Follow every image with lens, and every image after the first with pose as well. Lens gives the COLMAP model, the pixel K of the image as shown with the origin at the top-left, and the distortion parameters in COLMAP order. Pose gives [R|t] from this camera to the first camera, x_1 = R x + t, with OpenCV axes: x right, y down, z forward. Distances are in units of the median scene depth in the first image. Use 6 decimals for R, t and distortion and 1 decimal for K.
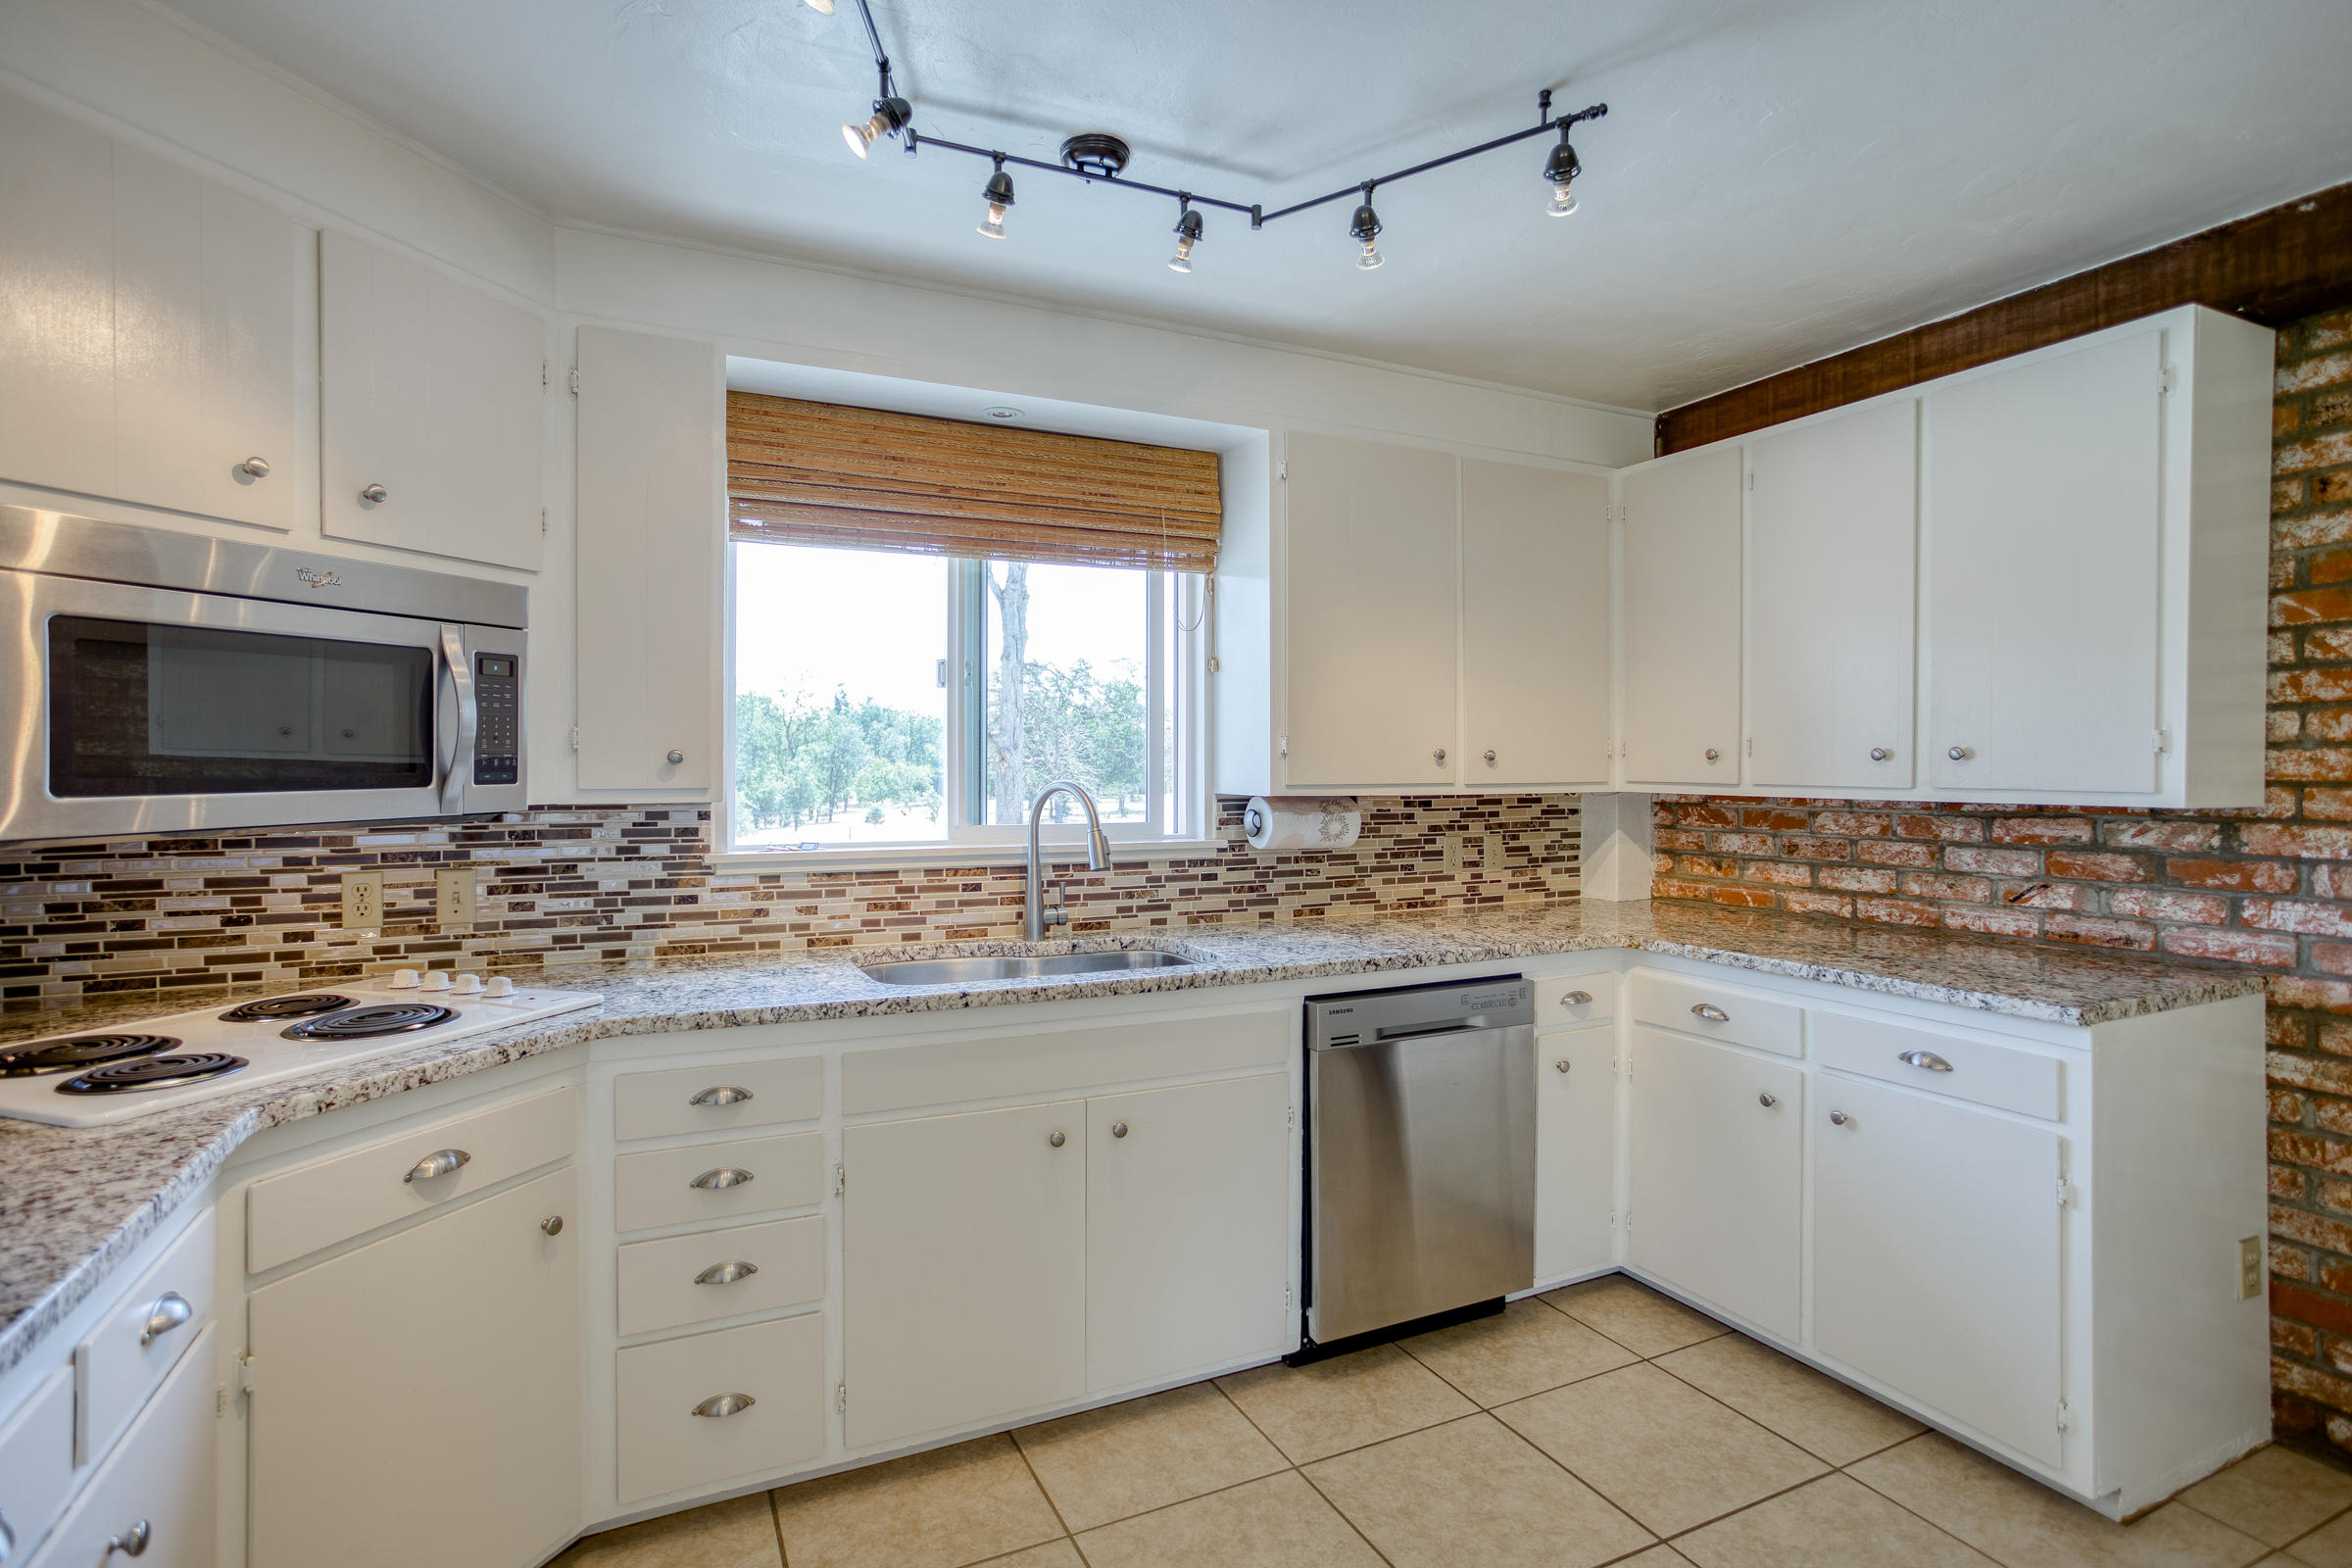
lens RADIAL K [[1164.3, 0, 1171.6], [0, 1164.3, 805.4], [0, 0, 1]] dist [-0.040054, 0.009616]
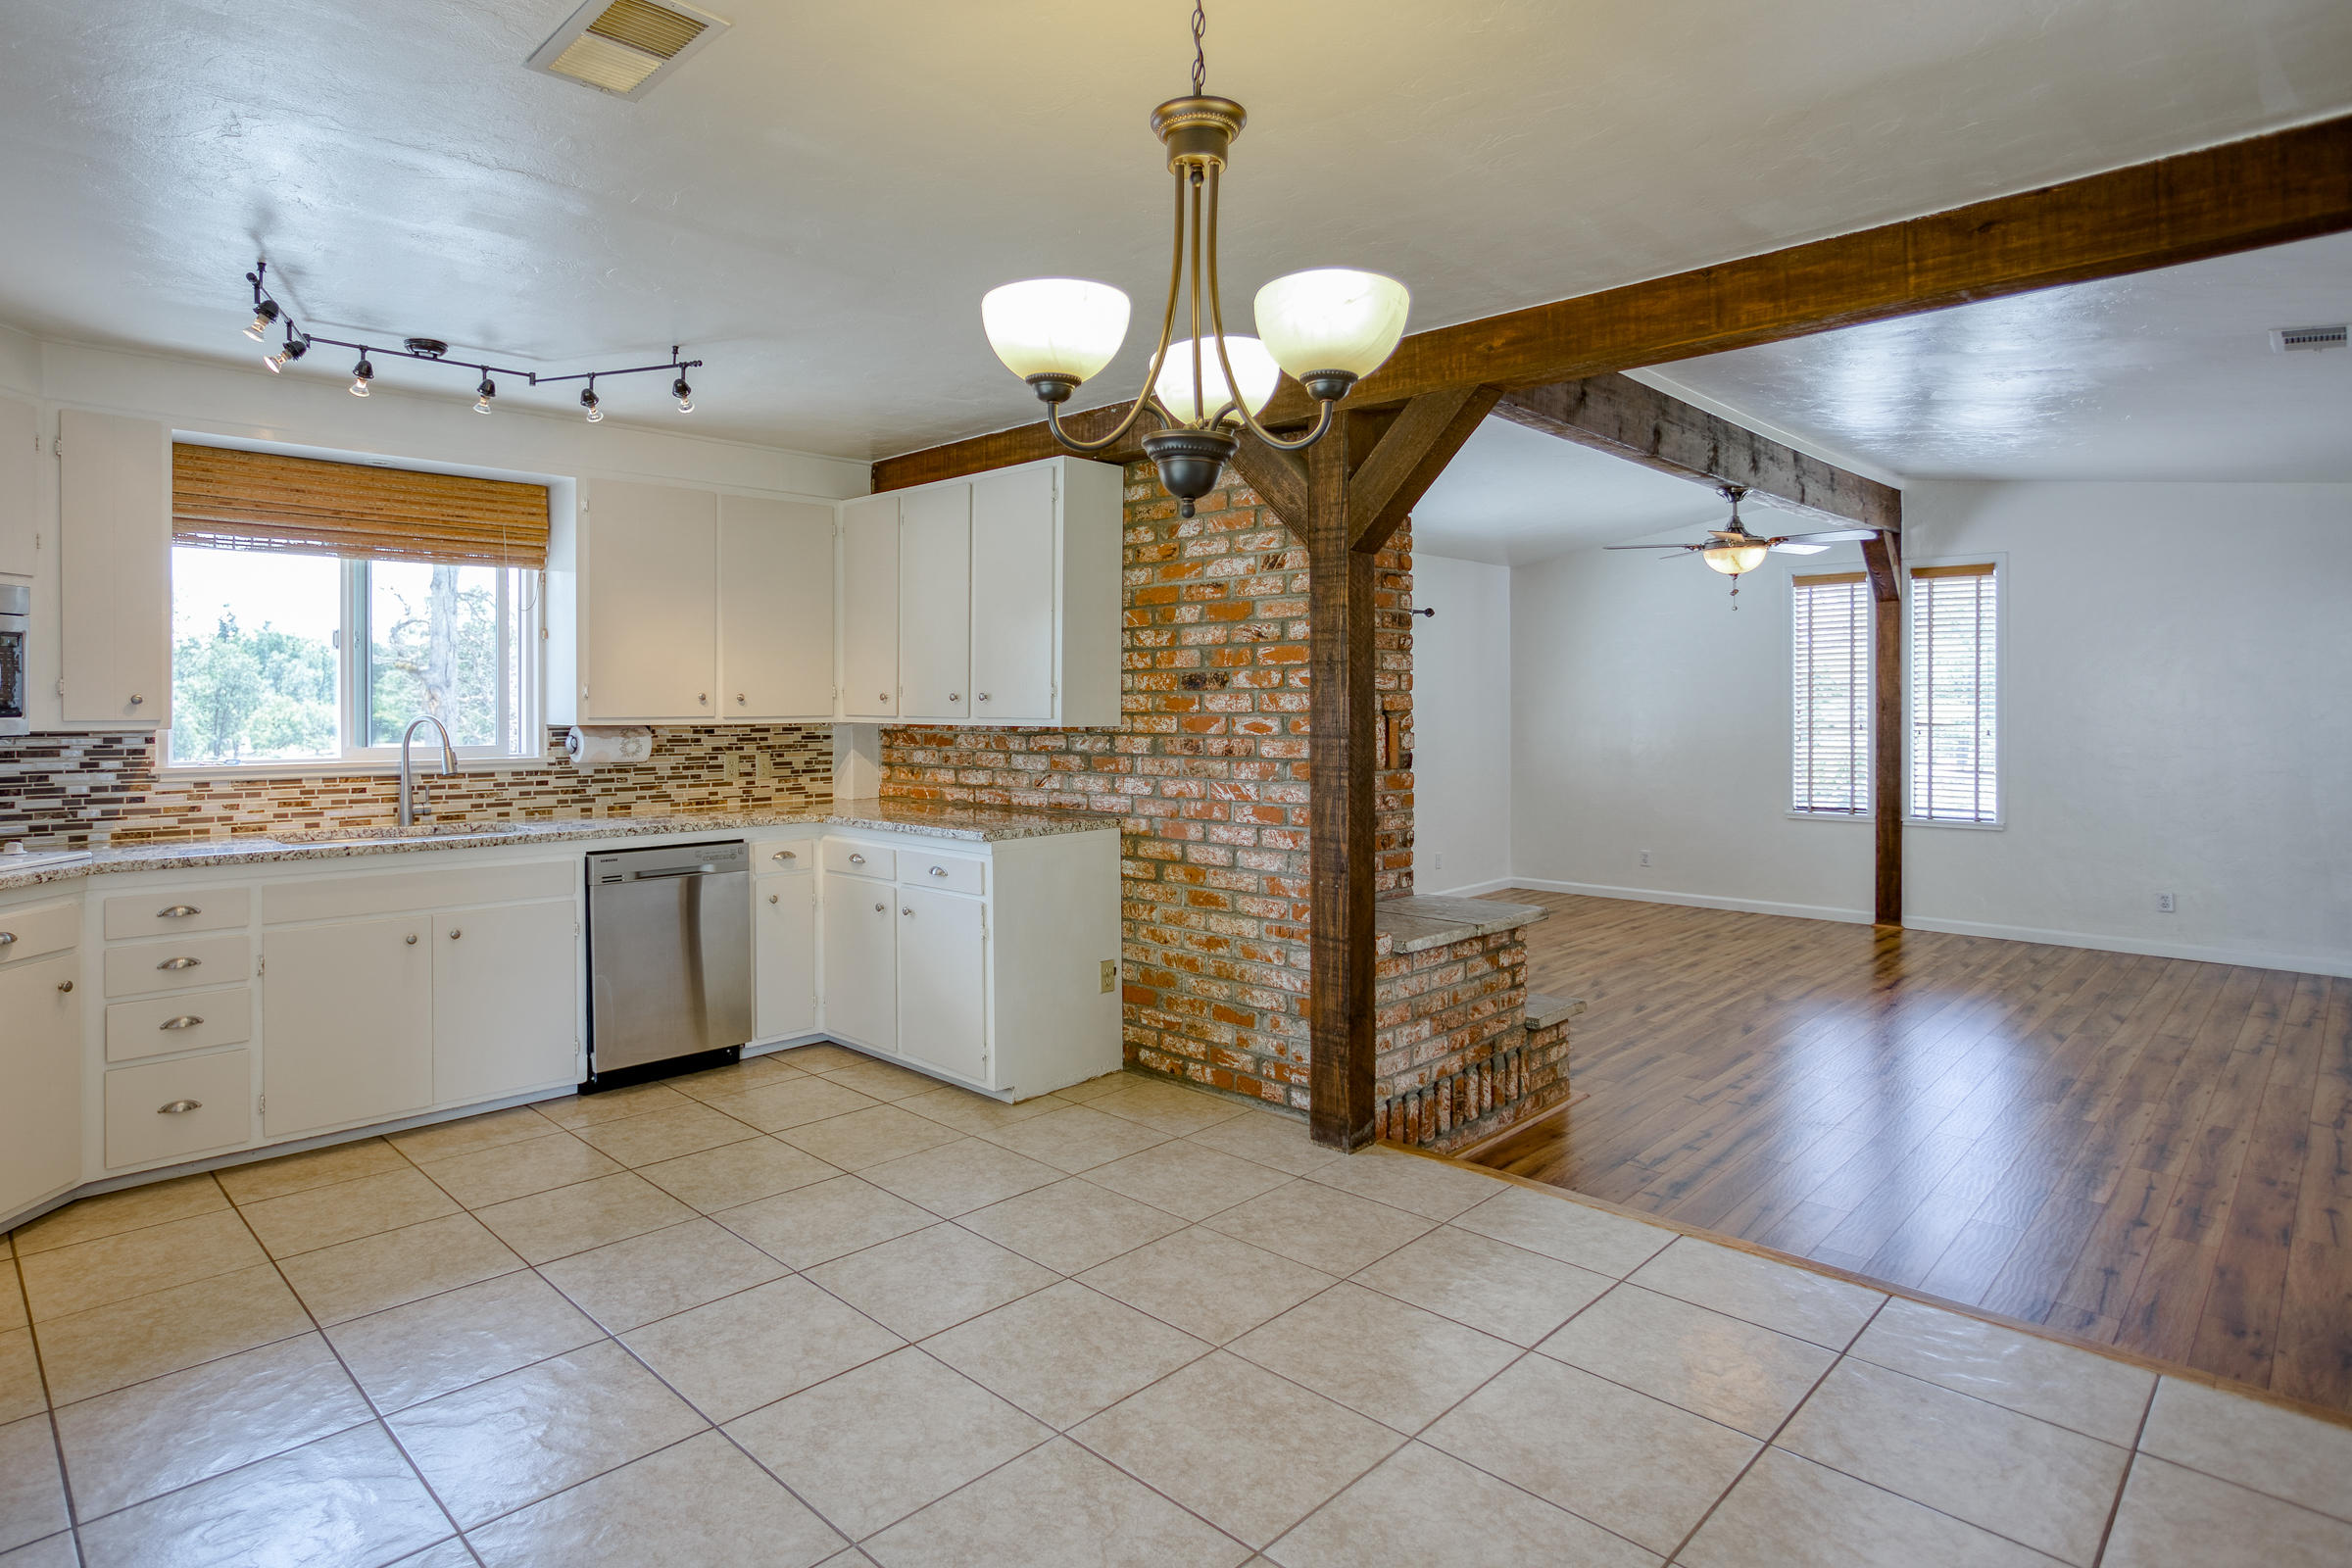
lens RADIAL K [[1277.8, 0, 993.3], [0, 1277.8, 732.3], [0, 0, 1]] dist [-0.023235, 0.011717]
pose [[0.965210, -0.006208, 0.261401, 0.185089], [0.009587, 0.999886, -0.011654, 0.026810], [-0.261298, 0.013754, 0.965160, -0.761472]]
